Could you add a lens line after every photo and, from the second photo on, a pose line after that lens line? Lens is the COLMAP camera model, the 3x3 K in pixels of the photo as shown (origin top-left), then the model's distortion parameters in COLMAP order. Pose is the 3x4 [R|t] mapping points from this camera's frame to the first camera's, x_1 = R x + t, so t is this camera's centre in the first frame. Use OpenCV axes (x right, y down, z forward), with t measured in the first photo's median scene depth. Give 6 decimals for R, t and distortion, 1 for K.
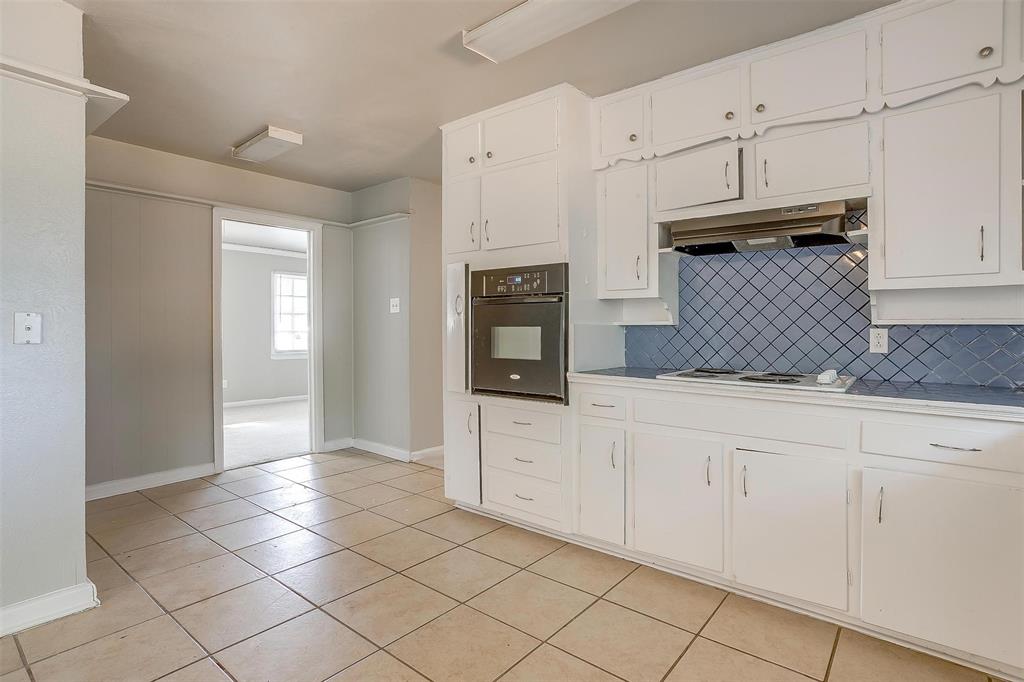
lens RADIAL K [[524.1, 0, 502.1], [0, 524.1, 330.5], [0, 0, 1]] dist [-0.033264, 0.013130]
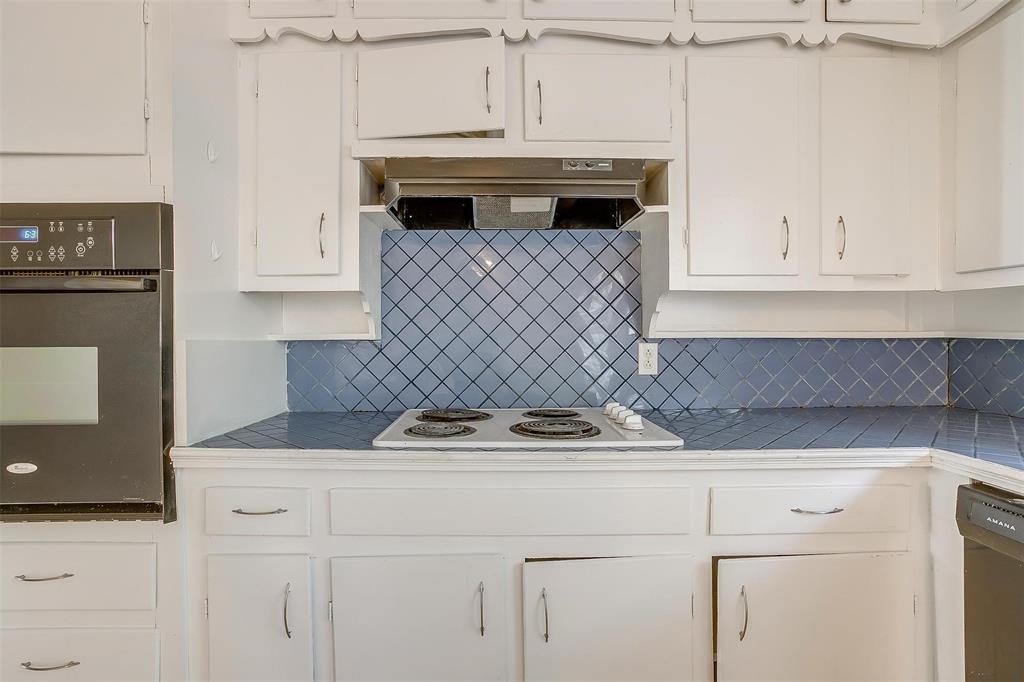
lens RADIAL K [[524.1, 0, 514.4], [0, 524.1, 332.9], [0, 0, 1]] dist [-0.033264, 0.013130]
pose [[0.753227, -0.001433, 0.657759, 0.054935], [0.010165, 0.999904, -0.009462, -0.011940], [-0.657682, 0.013813, 0.753169, 0.470000]]
